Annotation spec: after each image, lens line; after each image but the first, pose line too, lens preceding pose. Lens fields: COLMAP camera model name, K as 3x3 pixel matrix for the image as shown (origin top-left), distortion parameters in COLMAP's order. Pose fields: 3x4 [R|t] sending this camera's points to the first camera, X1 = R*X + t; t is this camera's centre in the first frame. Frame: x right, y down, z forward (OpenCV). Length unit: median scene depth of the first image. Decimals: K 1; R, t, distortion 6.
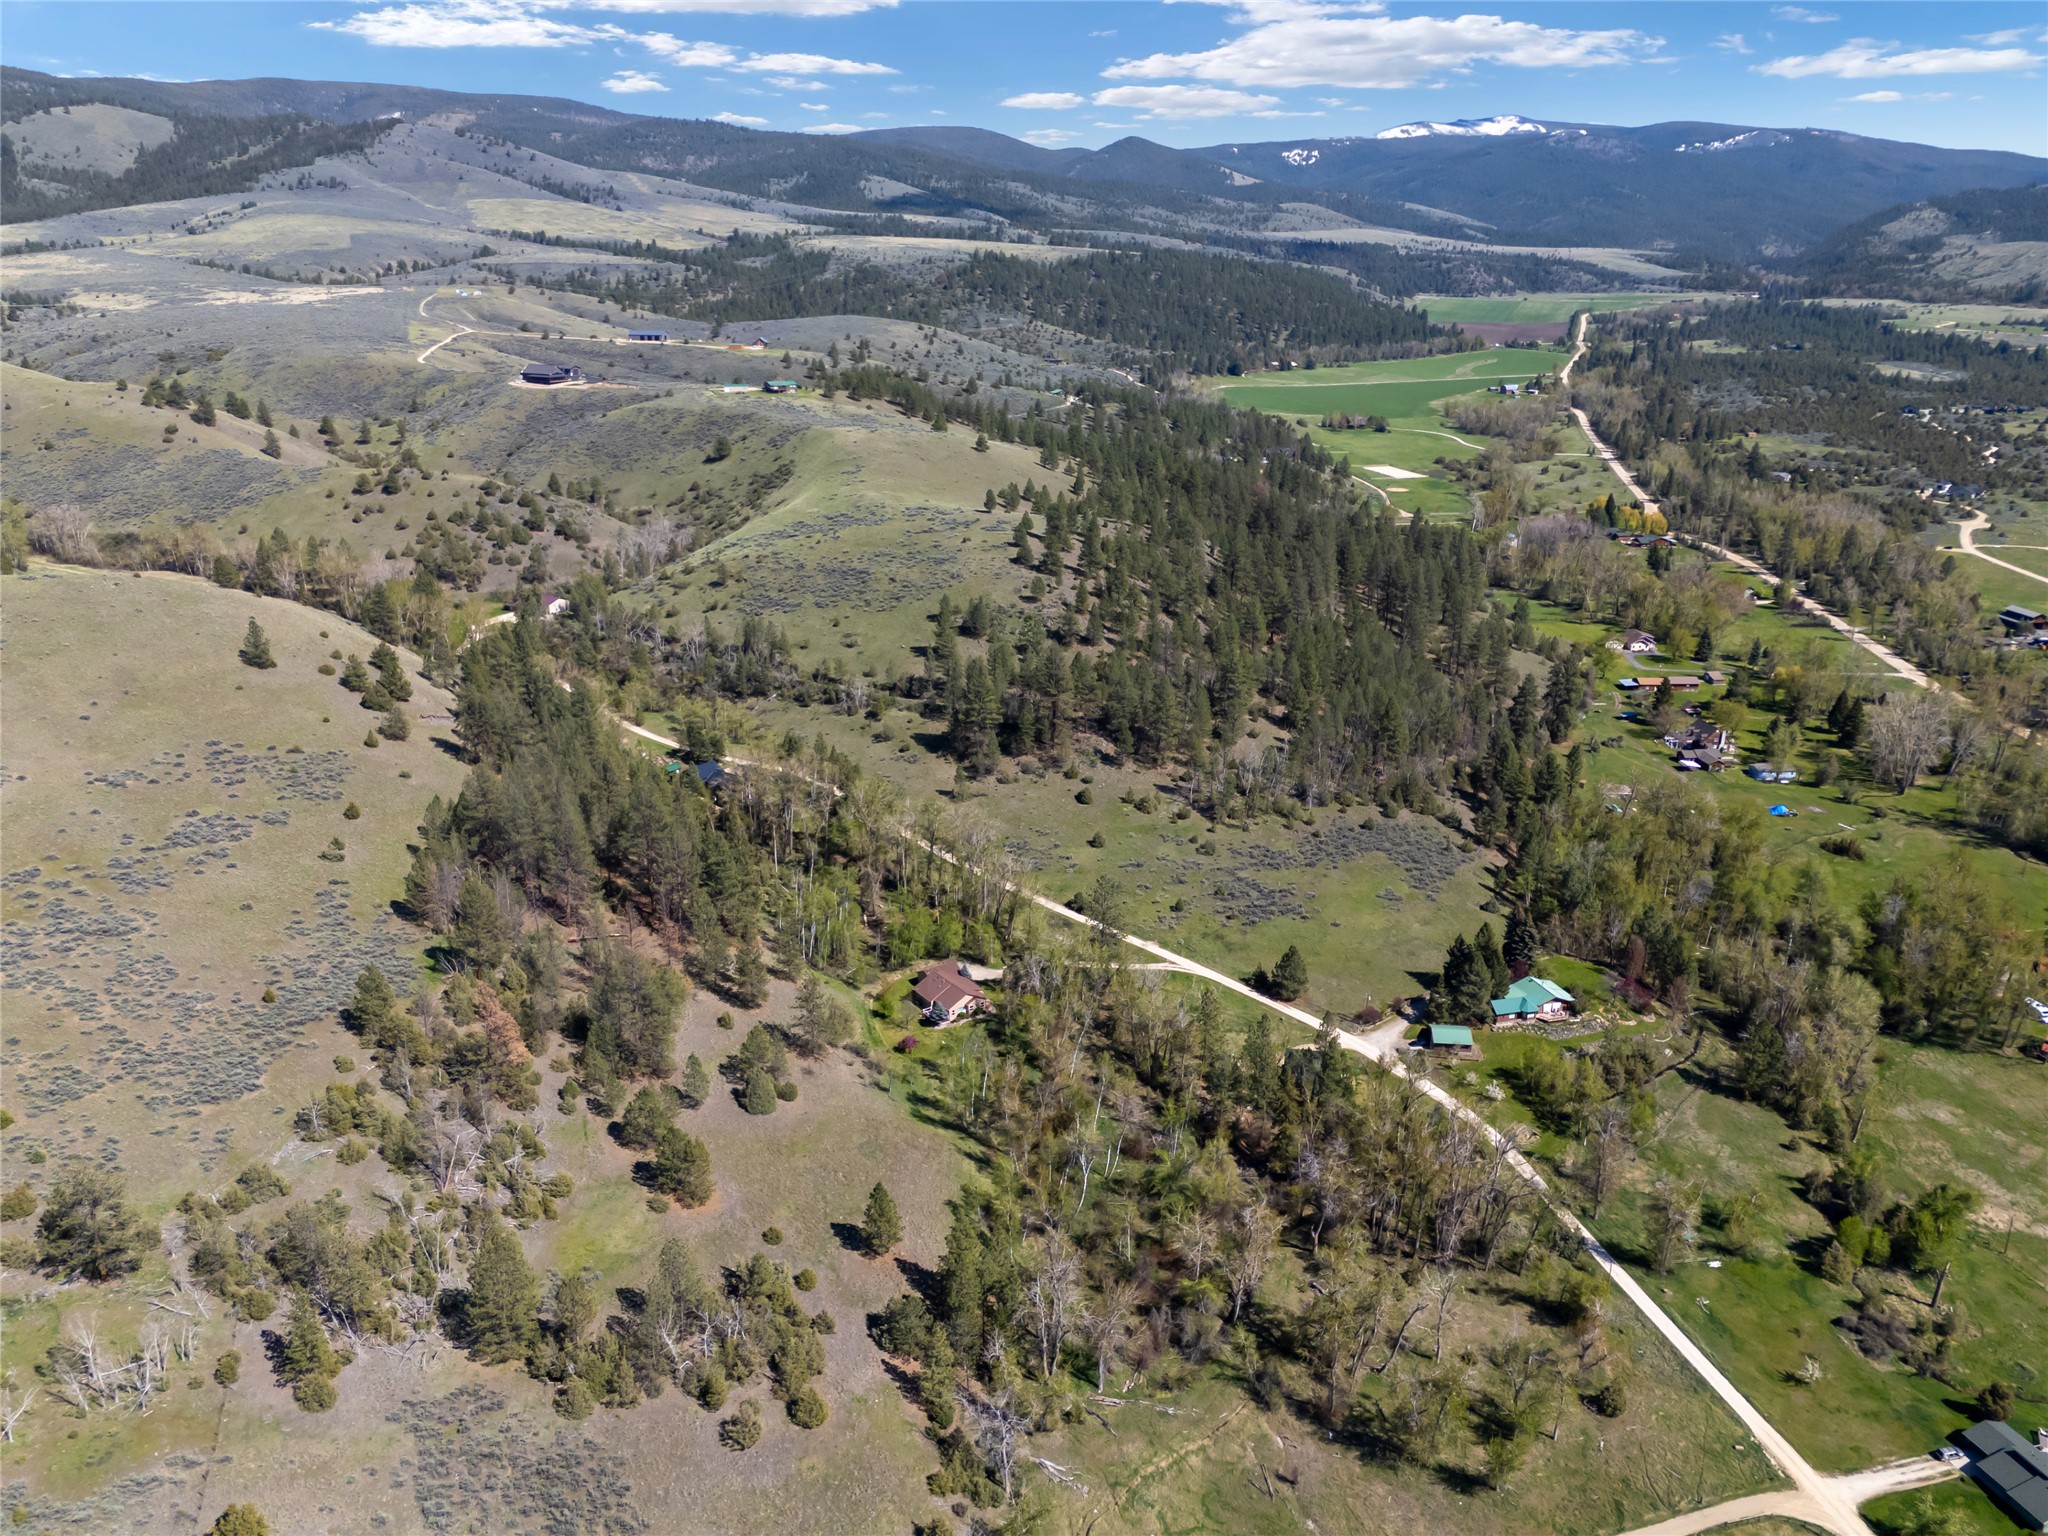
lens RADIAL K [[1511.0, 0, 1024.0], [0, 1511.0, 768.0], [0, 0, 1]] dist [0.067939, -0.048234]
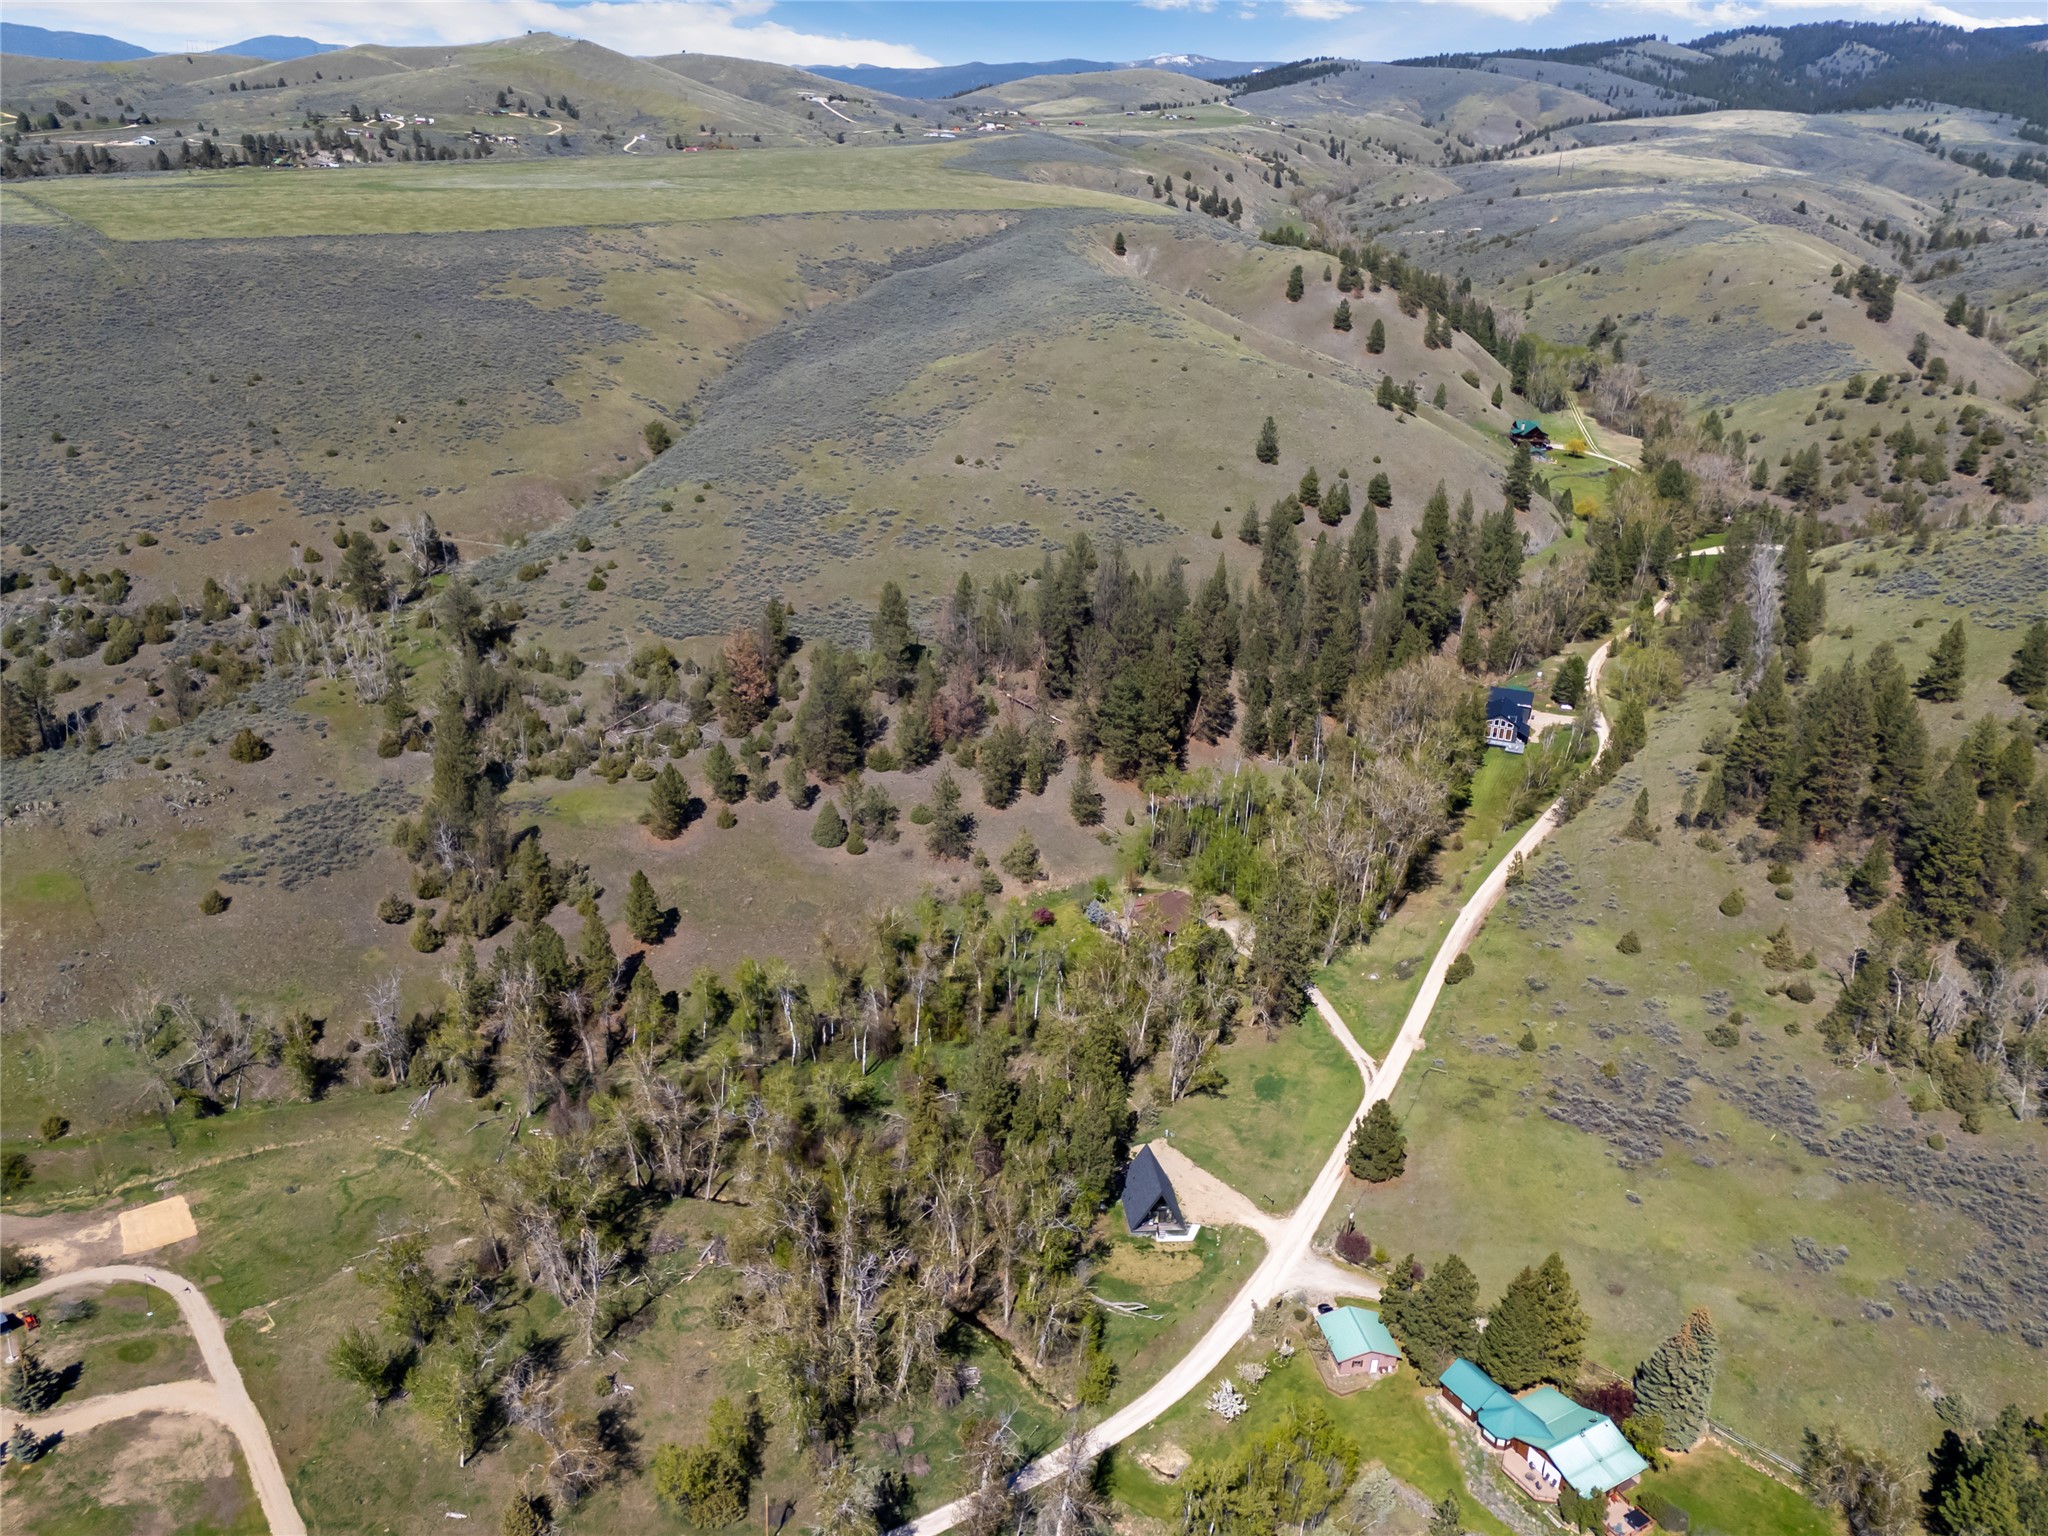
lens RADIAL K [[1600.0, 0, 1009.2], [0, 1600.0, 769.3], [0, 0, 1]] dist [0.084863, -0.082298]
pose [[0.264978, 0.366587, -0.891853, 0.340571], [-0.354979, 0.897044, 0.263253, -0.064371], [0.896536, 0.246832, 0.367827, 0.284754]]
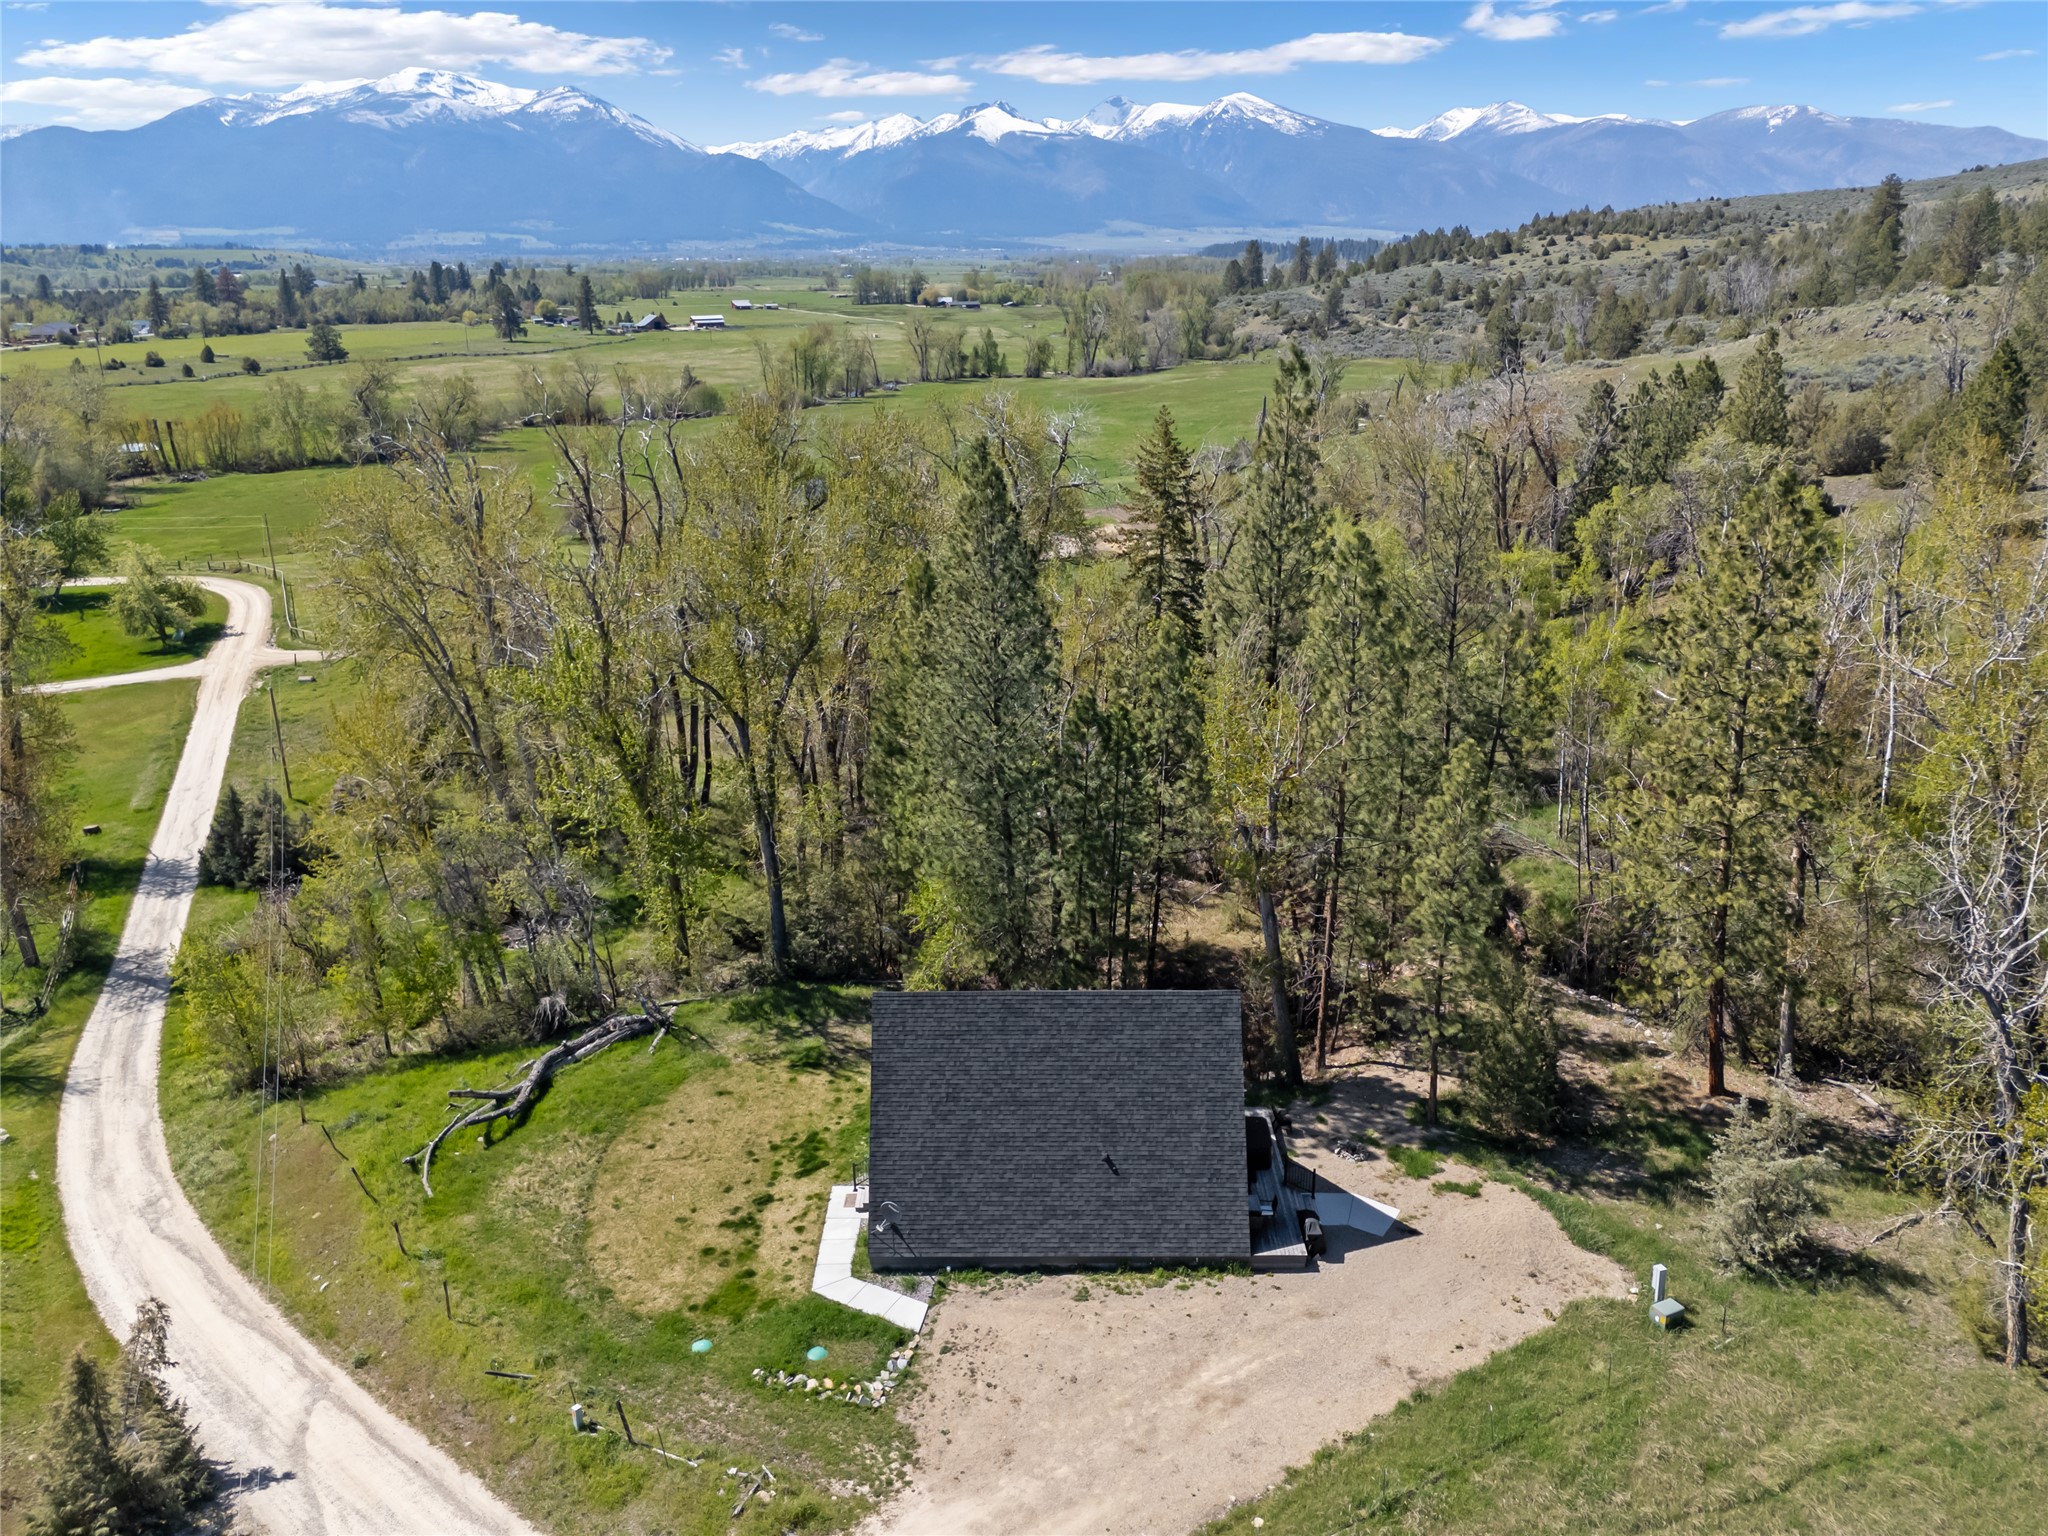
lens RADIAL K [[1513.1, 0, 1013.0], [0, 1513.1, 772.3], [0, 0, 1]] dist [0.068080, -0.061572]
pose [[-0.987114, 0.062270, -0.147407, 0.097742], [-0.044488, 0.778072, 0.626598, 0.034754], [0.153712, 0.625082, -0.765275, 0.495319]]
